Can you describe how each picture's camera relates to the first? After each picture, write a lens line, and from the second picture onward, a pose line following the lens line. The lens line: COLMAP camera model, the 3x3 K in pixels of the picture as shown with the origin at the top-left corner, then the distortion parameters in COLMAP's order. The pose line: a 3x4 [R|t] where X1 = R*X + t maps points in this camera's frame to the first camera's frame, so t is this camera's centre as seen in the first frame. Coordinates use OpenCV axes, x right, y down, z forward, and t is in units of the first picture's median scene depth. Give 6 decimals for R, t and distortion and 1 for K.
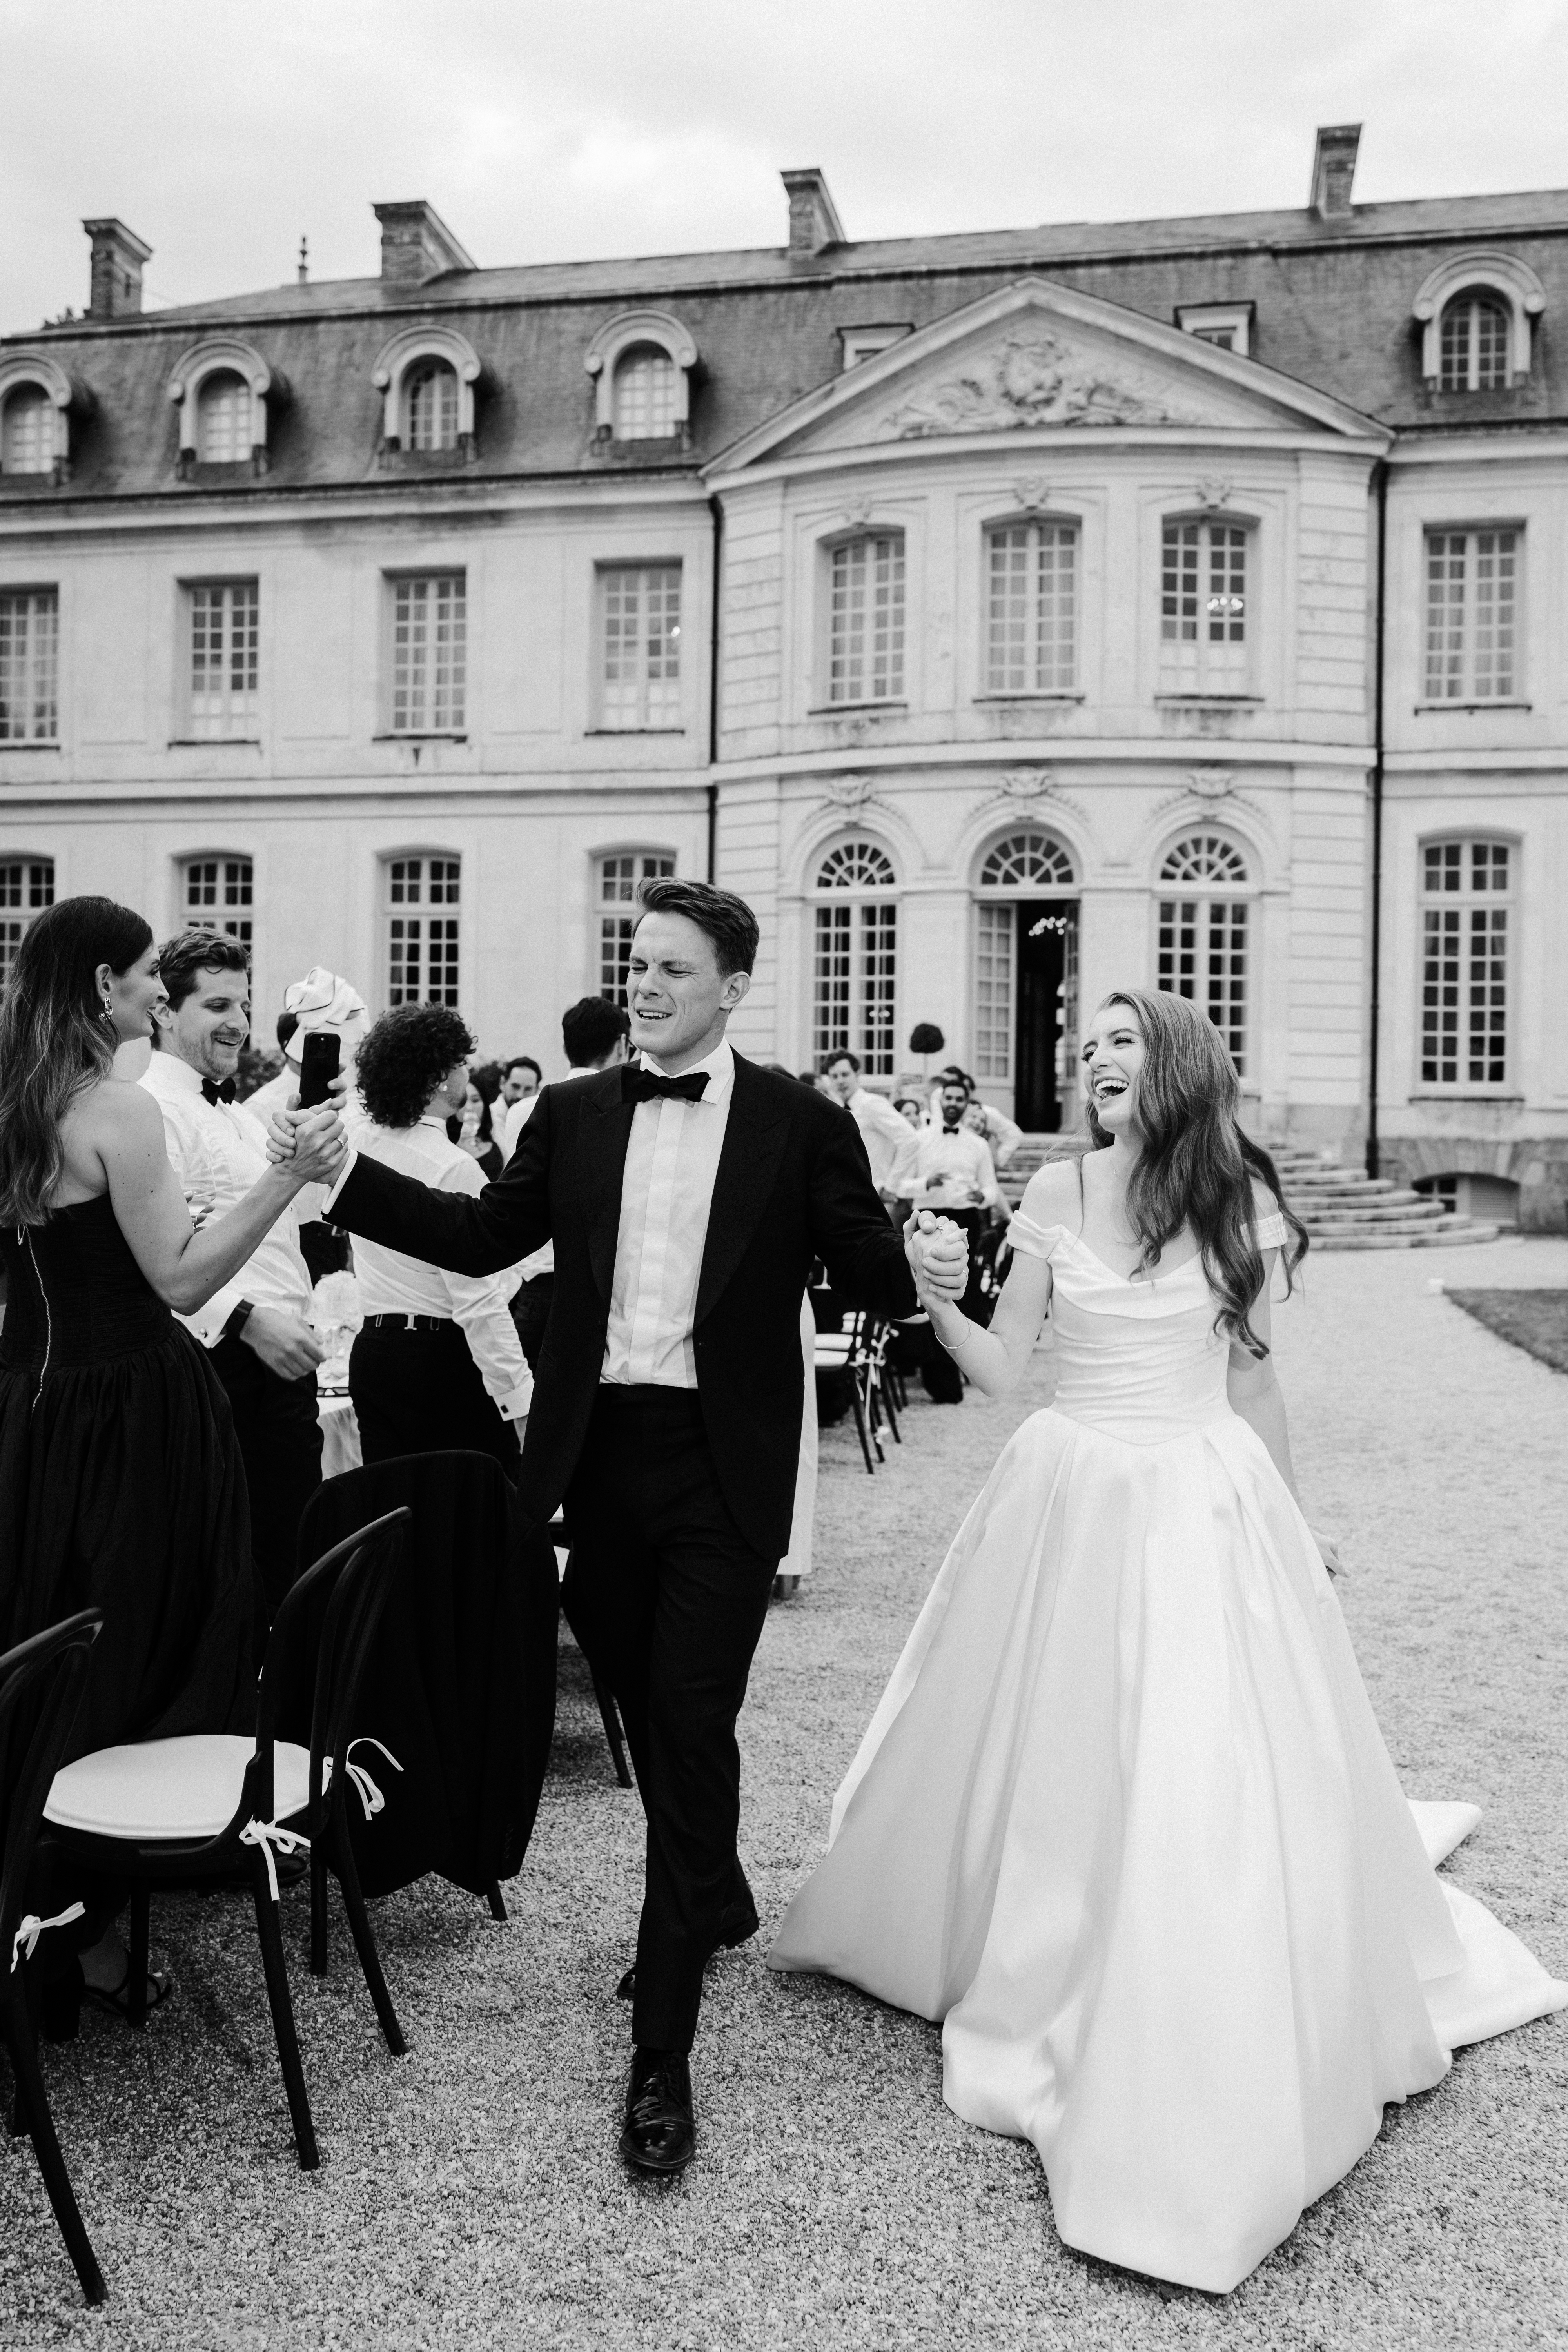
lens RADIAL K [[2021.4, 0, 790.2], [0, 2021.4, 1173.5], [0, 0, 1]] dist [-0.005560, 0.000731]
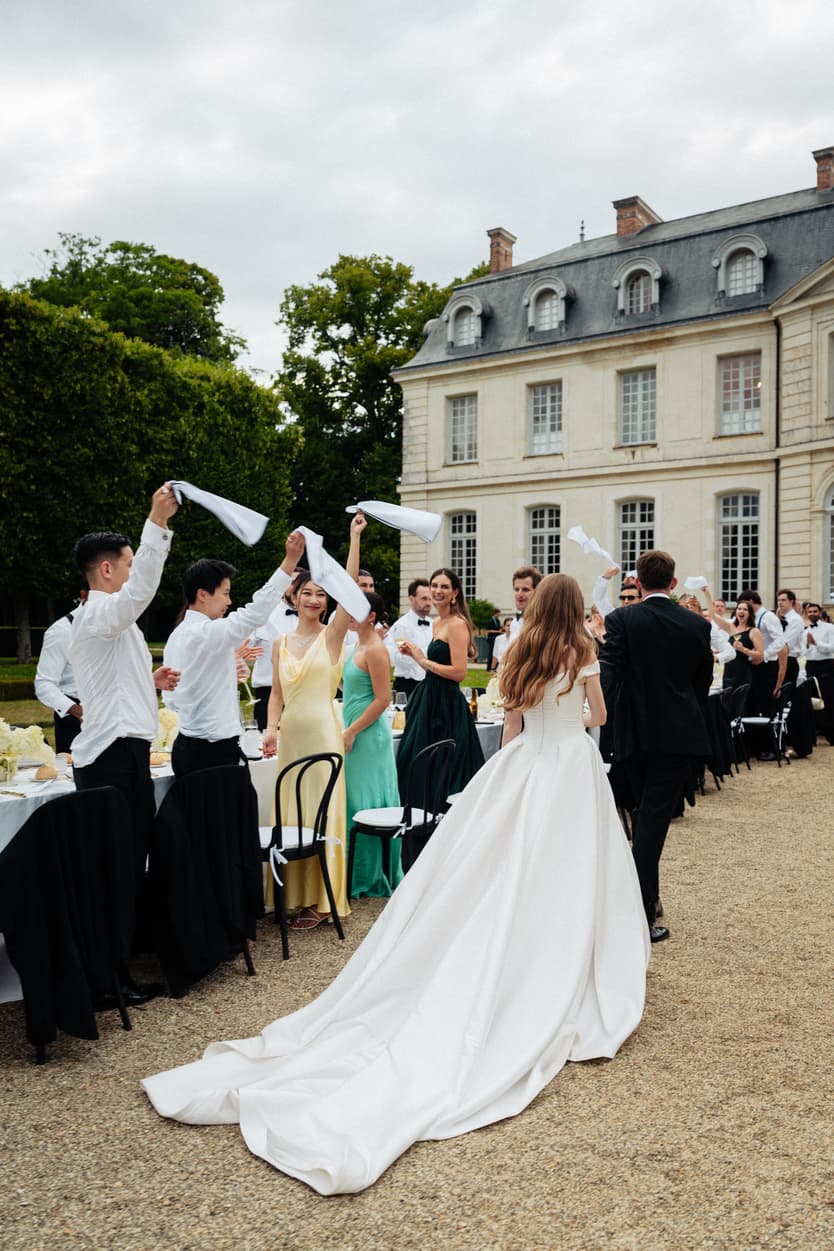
lens RADIAL K [[1075.2, 0, 416.9], [0, 1075.2, 628.0], [0, 0, 1]] dist [-0.005560, 0.000731]
pose [[0.915657, -0.010322, -0.401828, 0.062769], [0.001715, 0.999761, -0.021772, 0.003037], [0.401957, 0.019246, 0.915456, -0.140765]]
